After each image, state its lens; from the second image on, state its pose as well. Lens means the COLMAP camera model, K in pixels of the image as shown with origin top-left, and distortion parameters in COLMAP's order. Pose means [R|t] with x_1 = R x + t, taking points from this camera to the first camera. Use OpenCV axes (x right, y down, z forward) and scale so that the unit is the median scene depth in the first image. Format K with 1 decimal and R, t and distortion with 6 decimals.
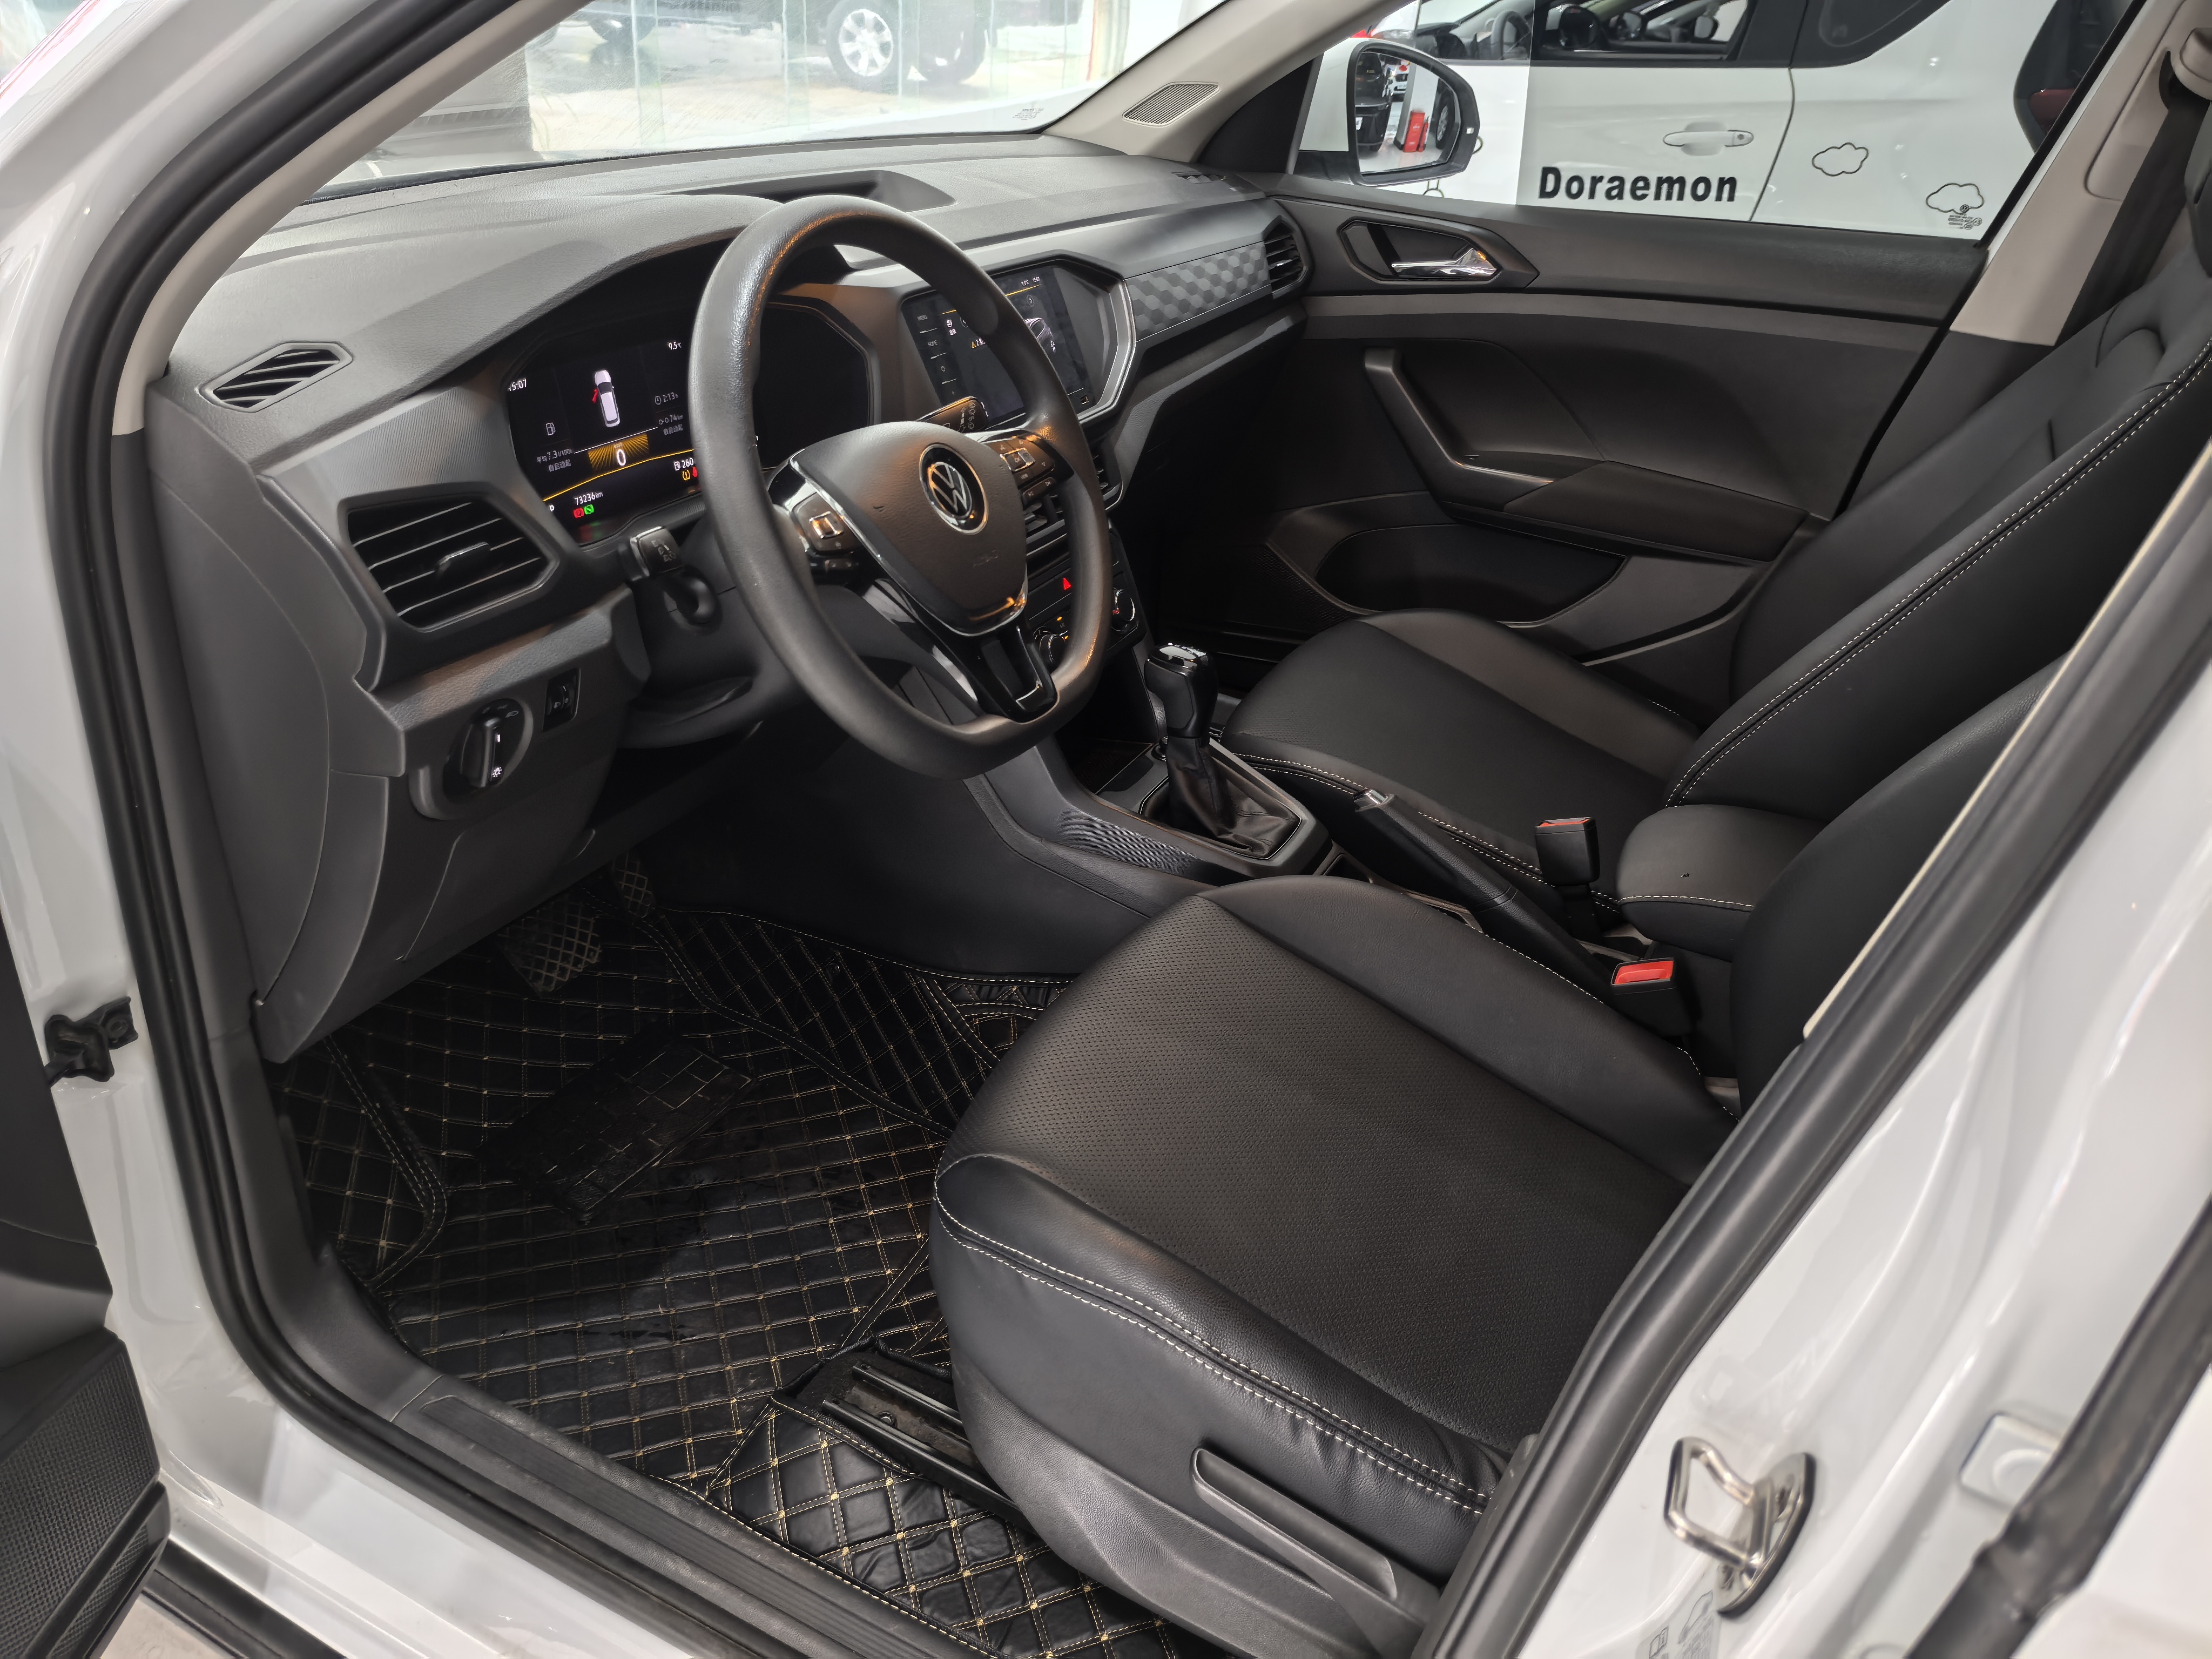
lens RADIAL K [[1565.2, 0, 1114.6], [0, 1565.2, 870.5], [0, 0, 1]] dist [0.029958, -0.036133]
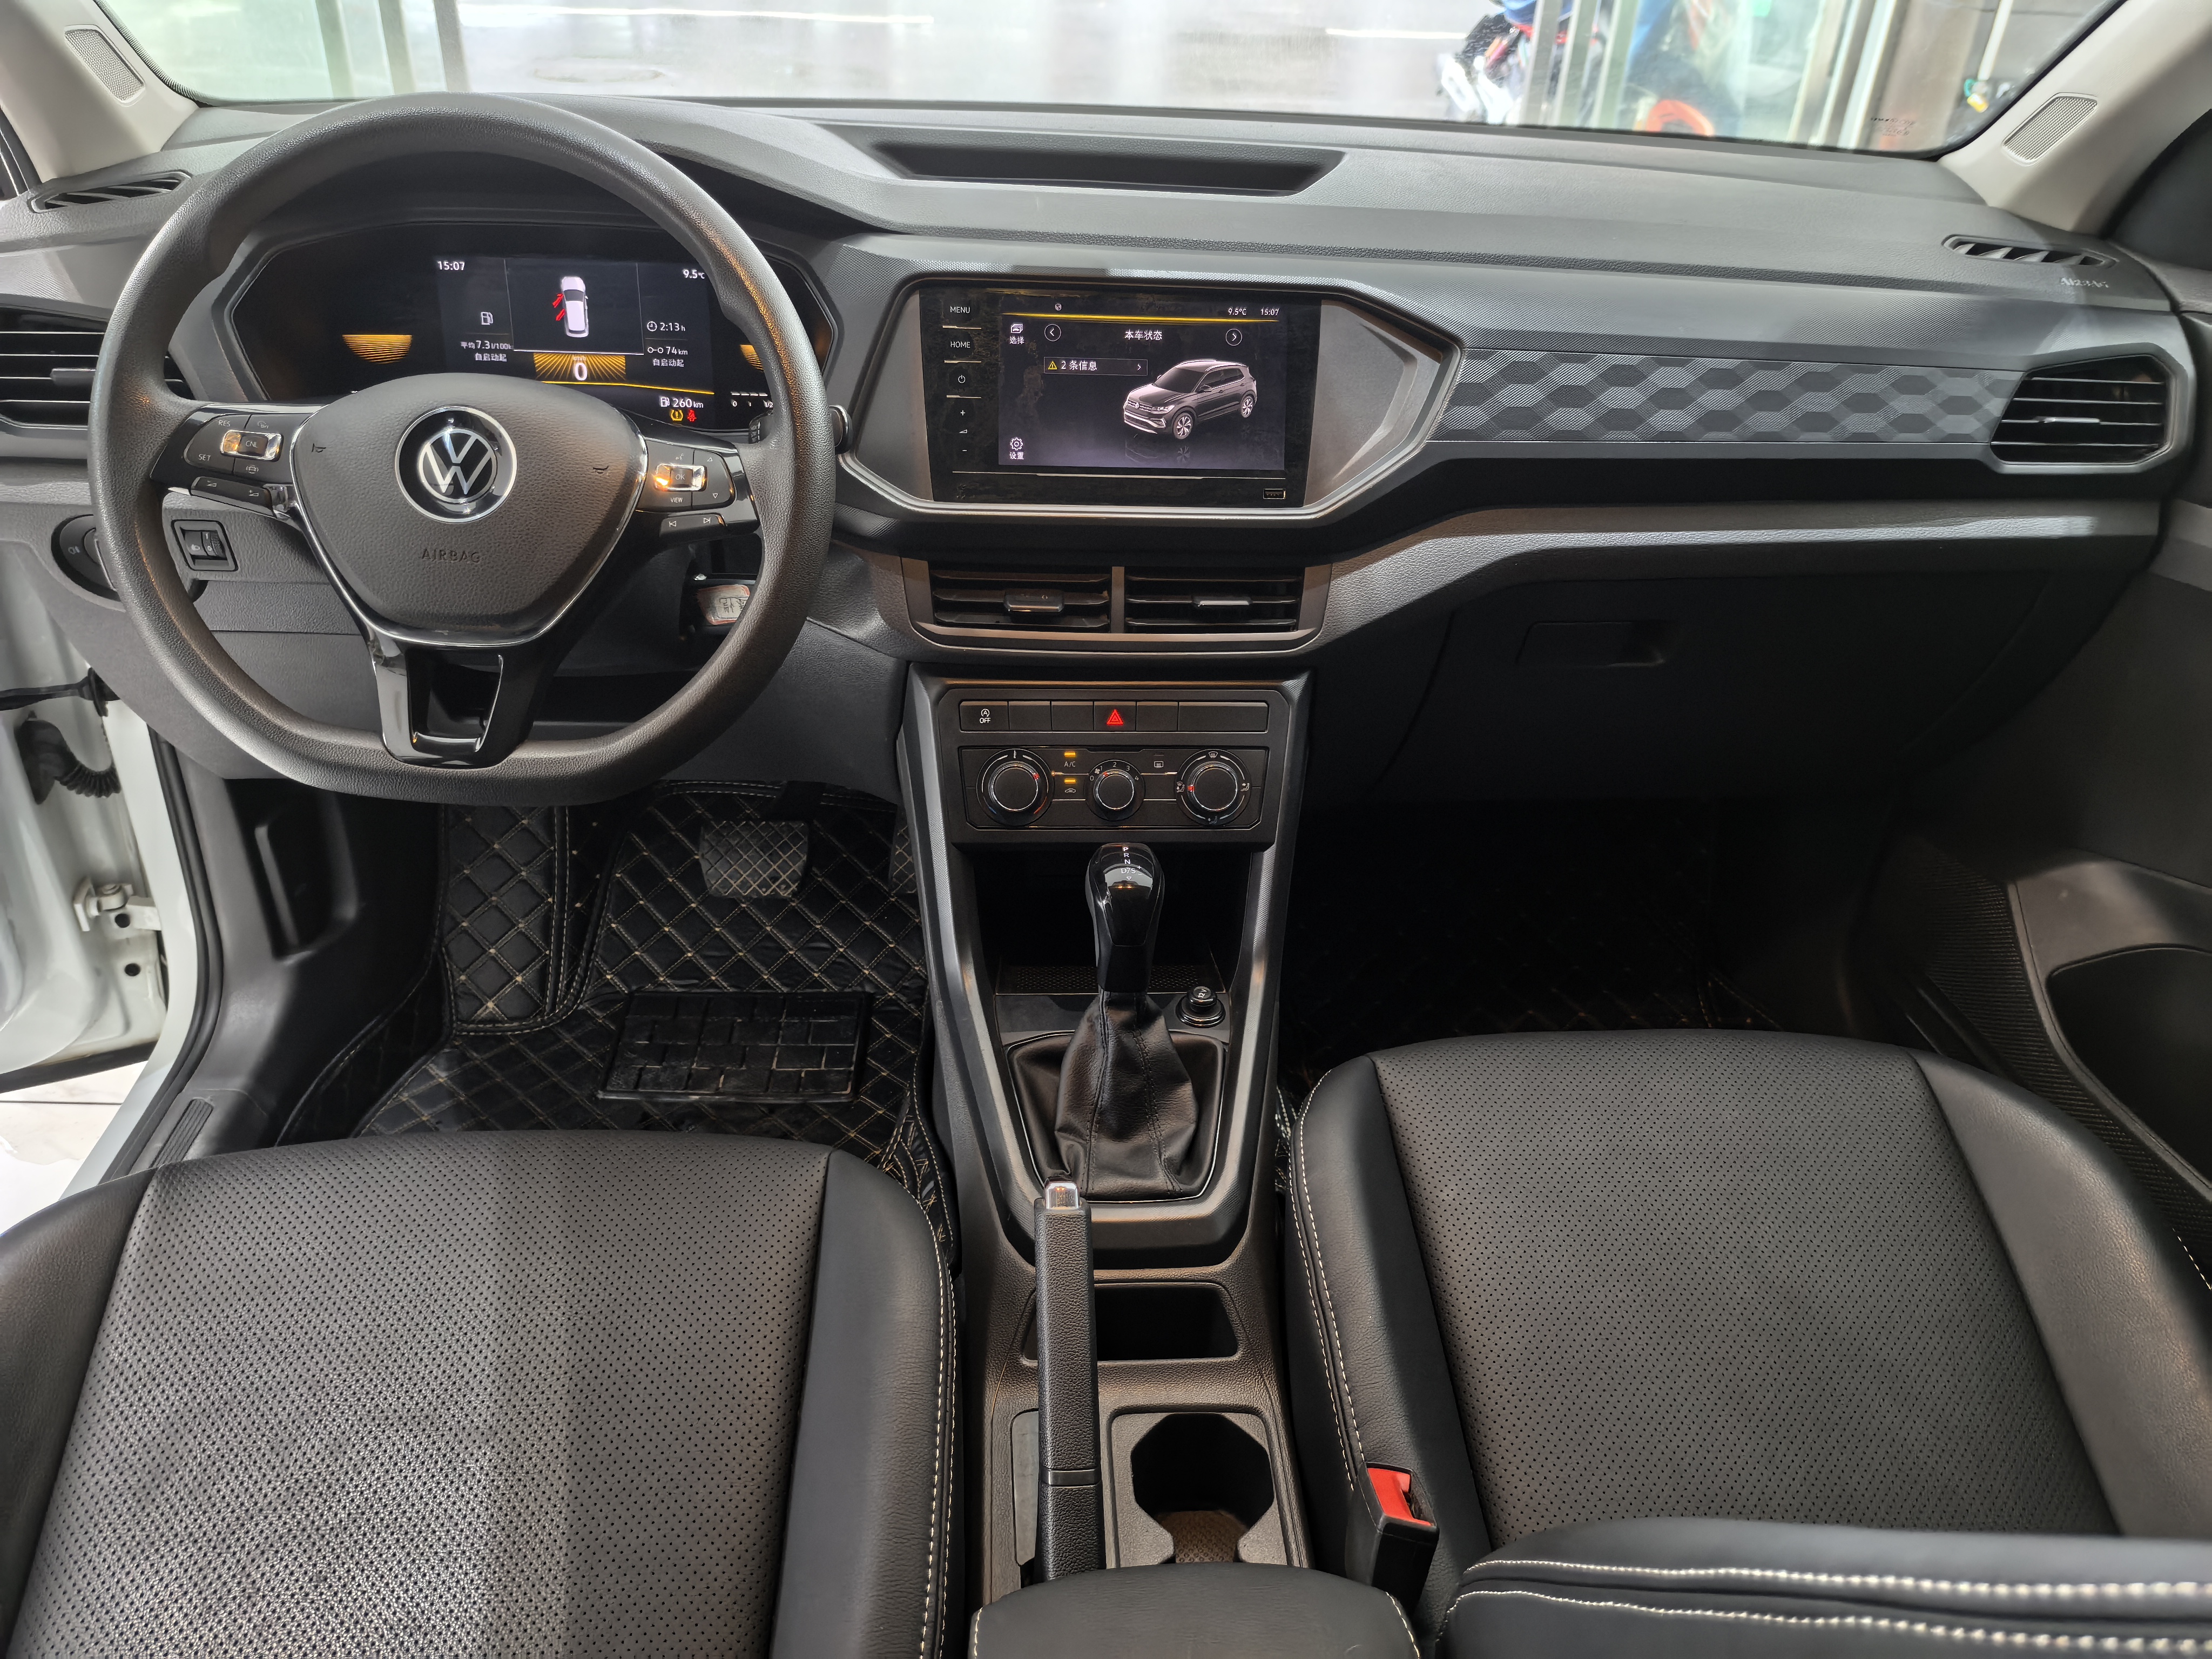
lens RADIAL K [[1585.0, 0, 1106.0], [0, 1585.0, 829.5], [0, 0, 1]] dist [0.045800, -0.055178]
pose [[0.519504, 0.427766, -0.739683, 0.502784], [-0.450892, 0.872568, 0.187938, -0.259540], [0.725818, 0.235883, 0.646179, 0.510560]]
